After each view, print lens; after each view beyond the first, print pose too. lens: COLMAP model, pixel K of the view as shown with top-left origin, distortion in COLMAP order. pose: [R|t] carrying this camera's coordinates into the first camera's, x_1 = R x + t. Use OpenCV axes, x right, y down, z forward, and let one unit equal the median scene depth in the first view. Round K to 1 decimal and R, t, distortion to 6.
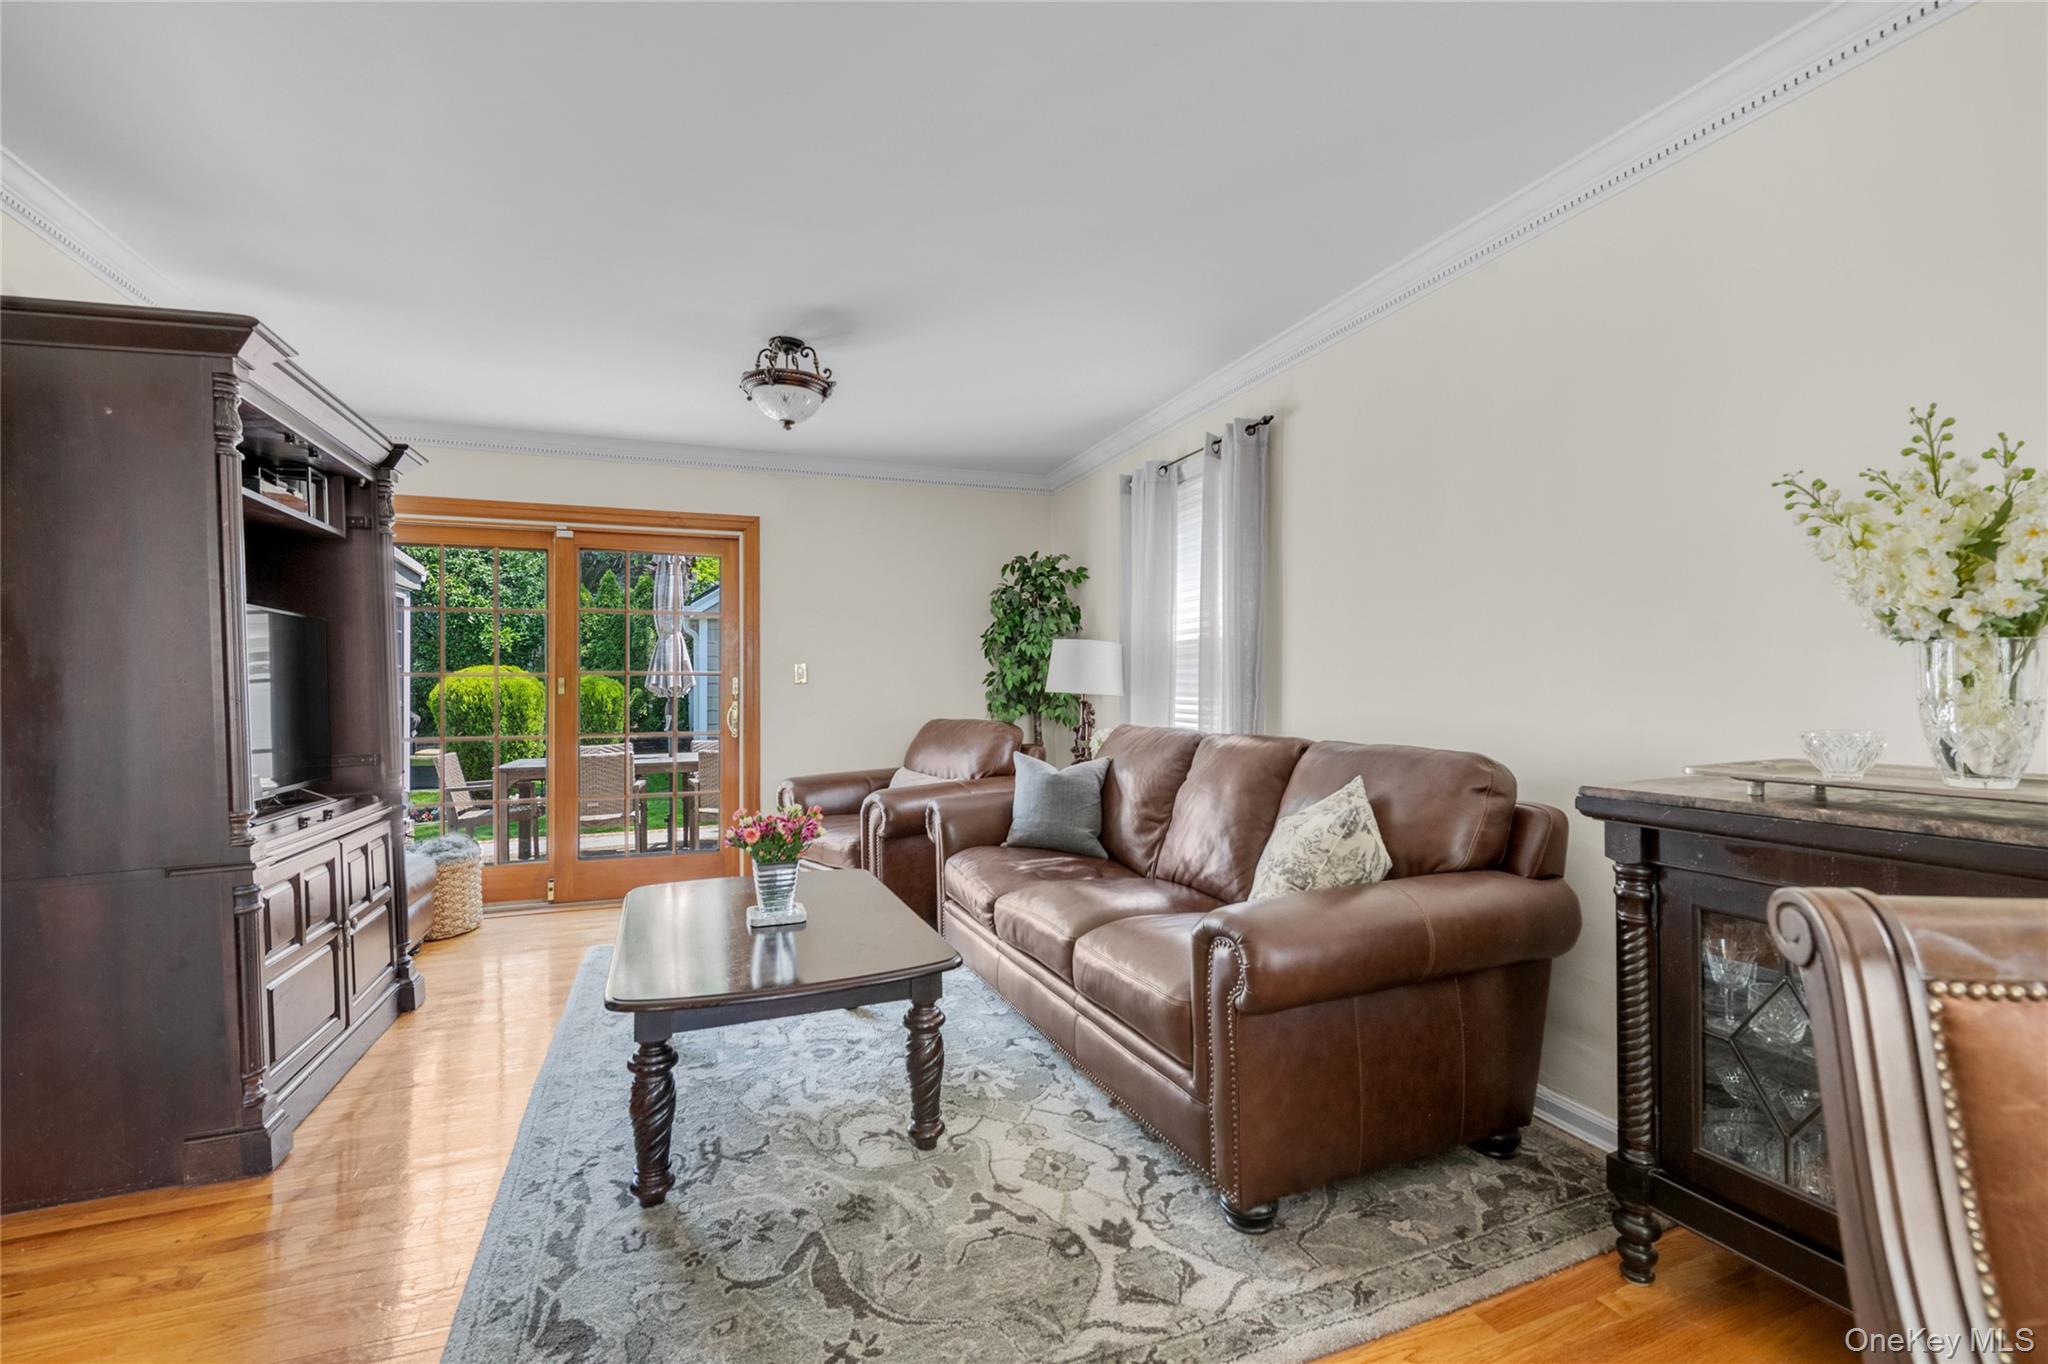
lens RADIAL K [[879.0, 0, 1039.8], [0, 879.0, 693.3], [0, 0, 1]] dist [0.020918, 0.000278]
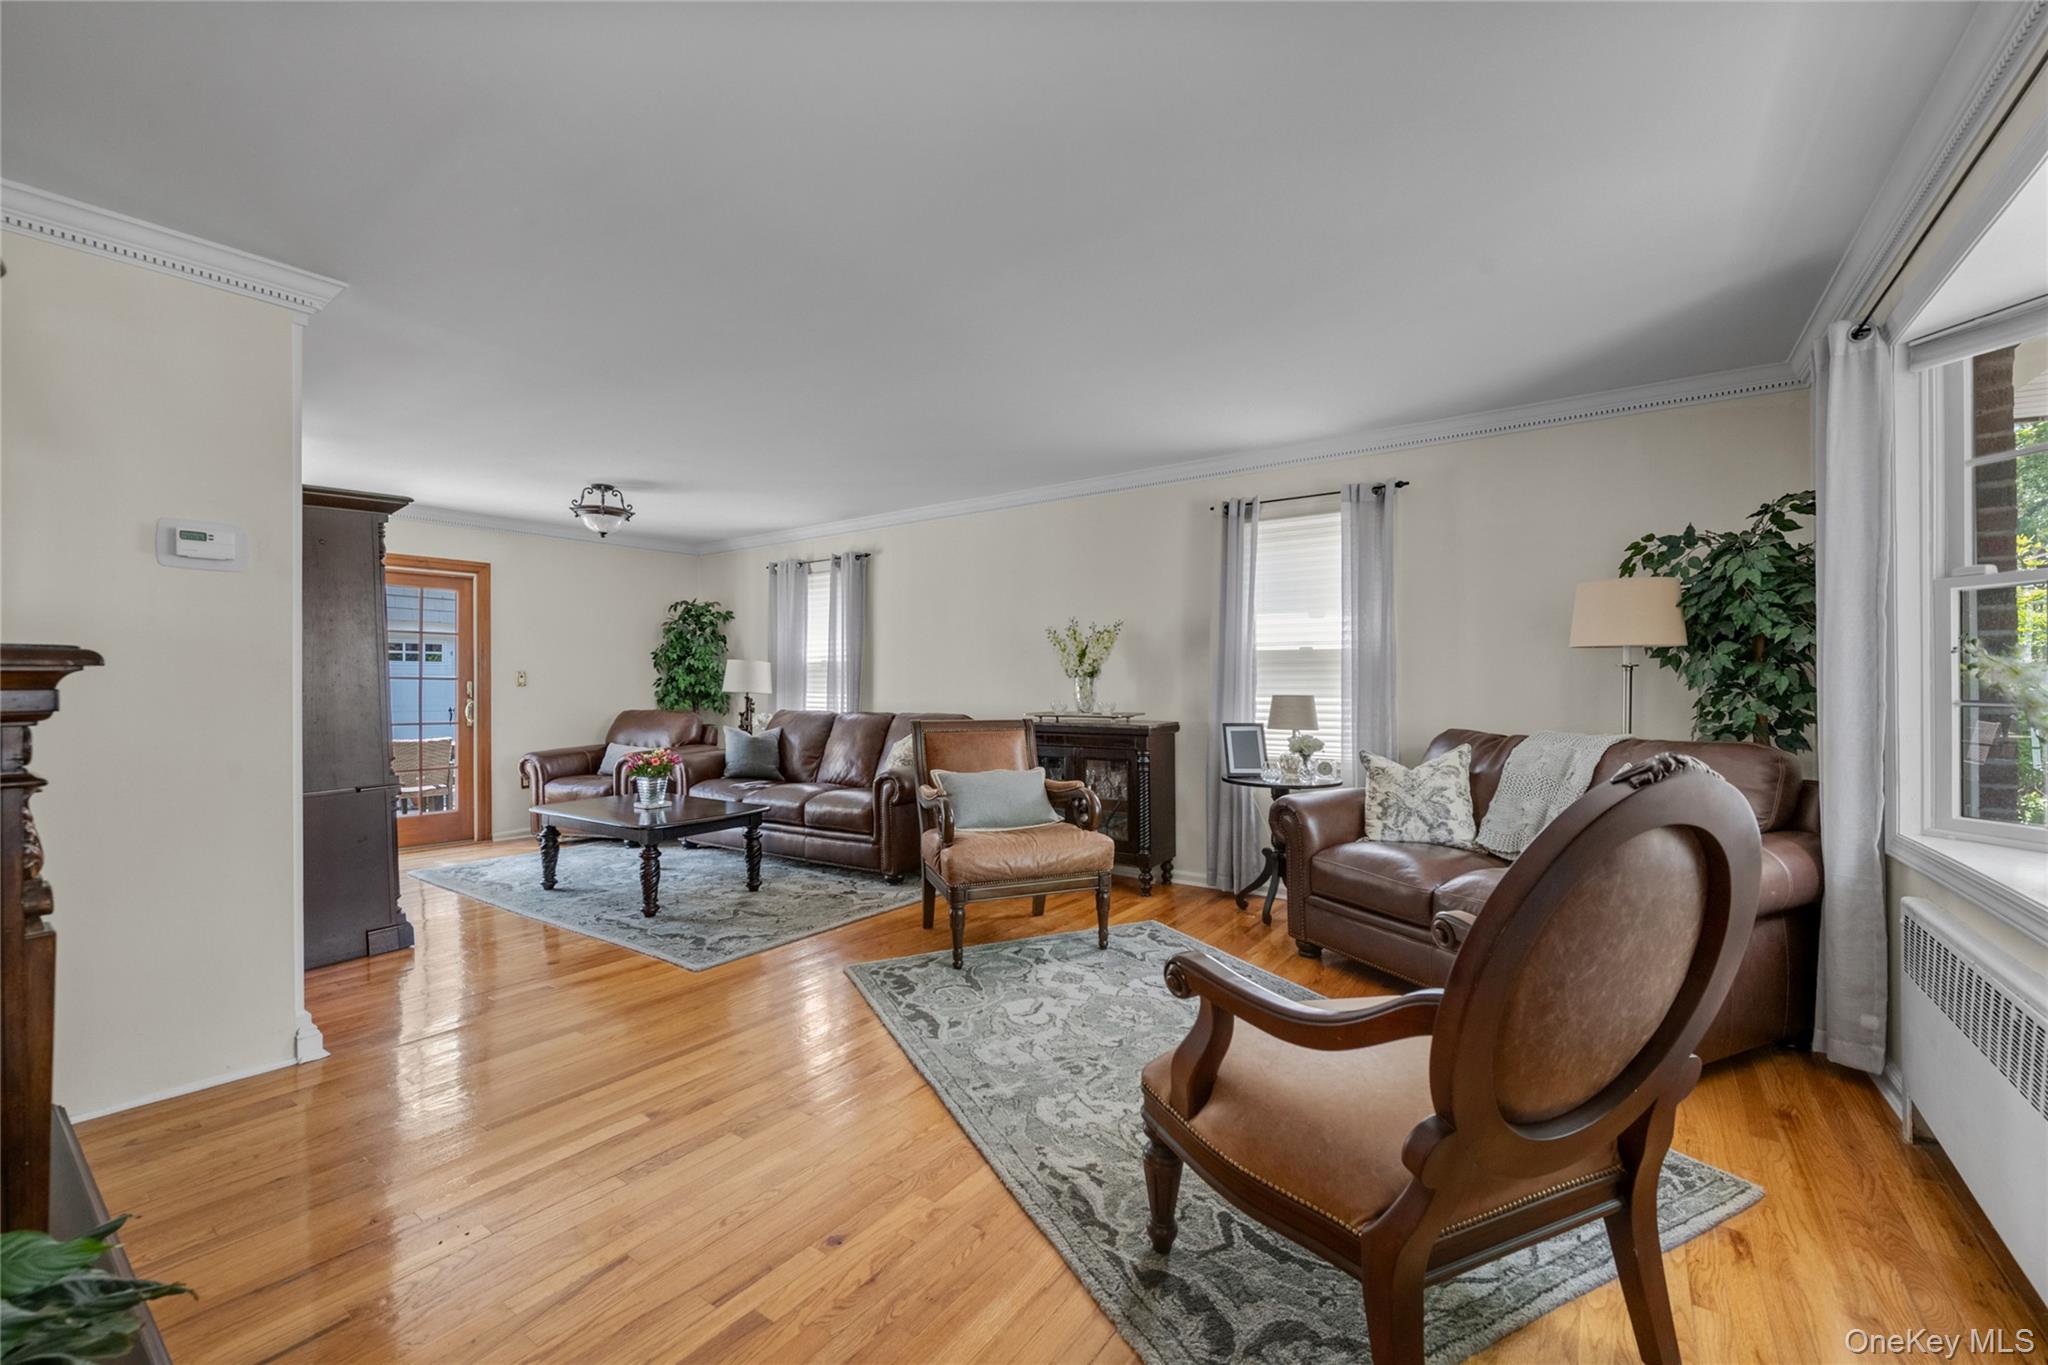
lens RADIAL K [[823.8, 0, 1016.4], [0, 823.8, 700.0], [0, 0, 1]] dist [-0.009095, -0.000761]
pose [[0.851157, -0.005941, 0.524878, -0.417015], [0.000956, 0.999952, 0.009768, 0.000027], [-0.524911, -0.007812, 0.851121, -0.732568]]
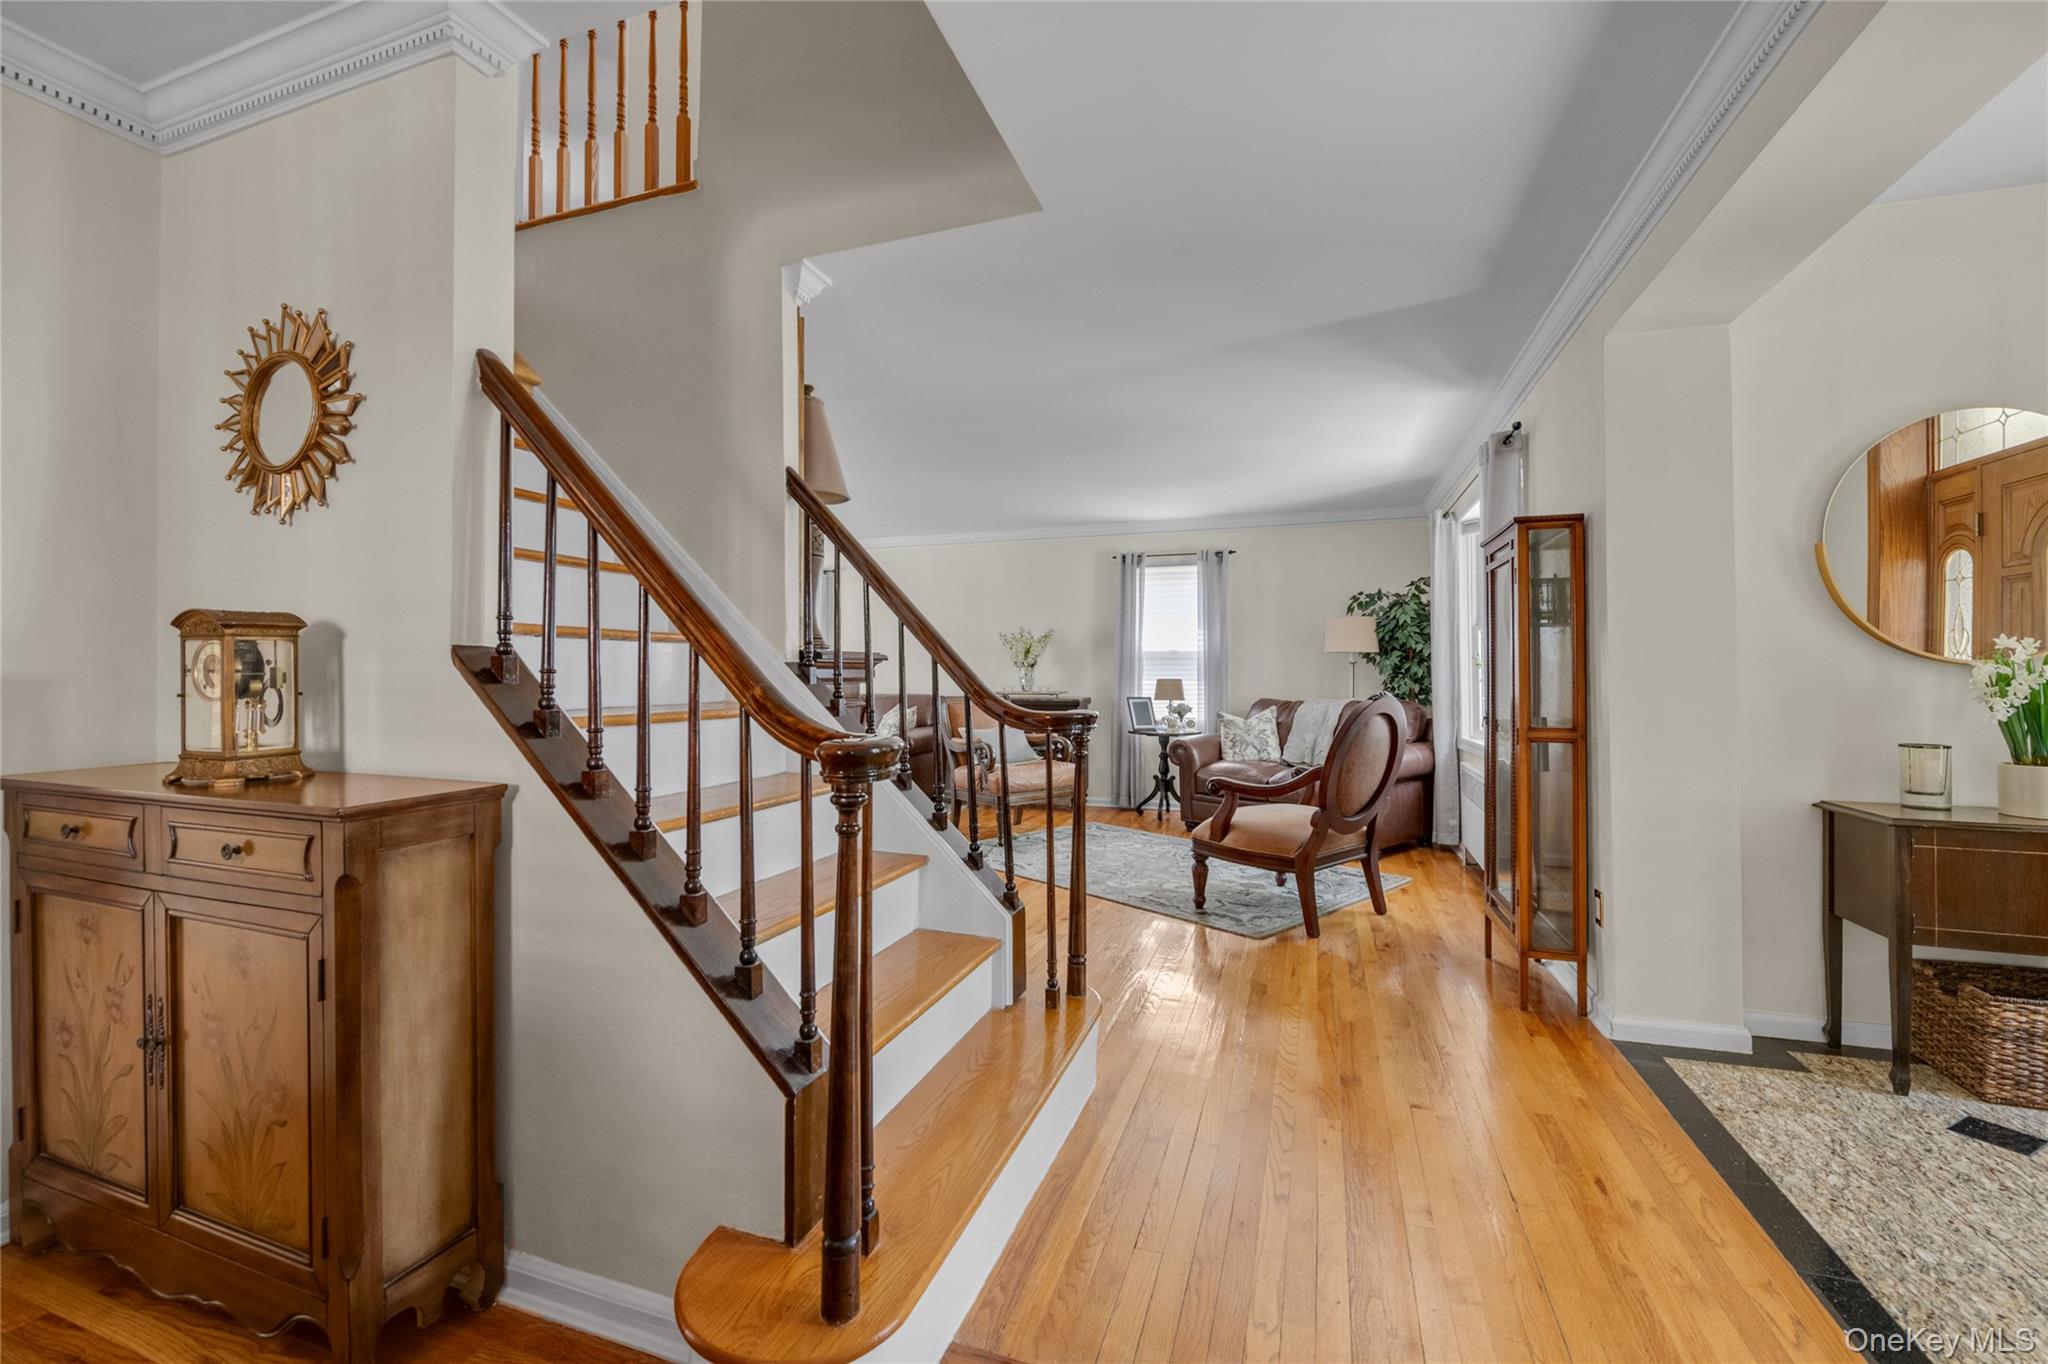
lens RADIAL K [[823.8, 0, 1027.3], [0, 823.8, 682.9], [0, 0, 1]] dist [-0.009095, -0.000761]
pose [[0.660829, 0.004236, 0.750525, -1.102065], [-0.000917, 0.999988, -0.004836, 0.023442], [-0.750536, 0.002507, 0.660825, -0.940767]]
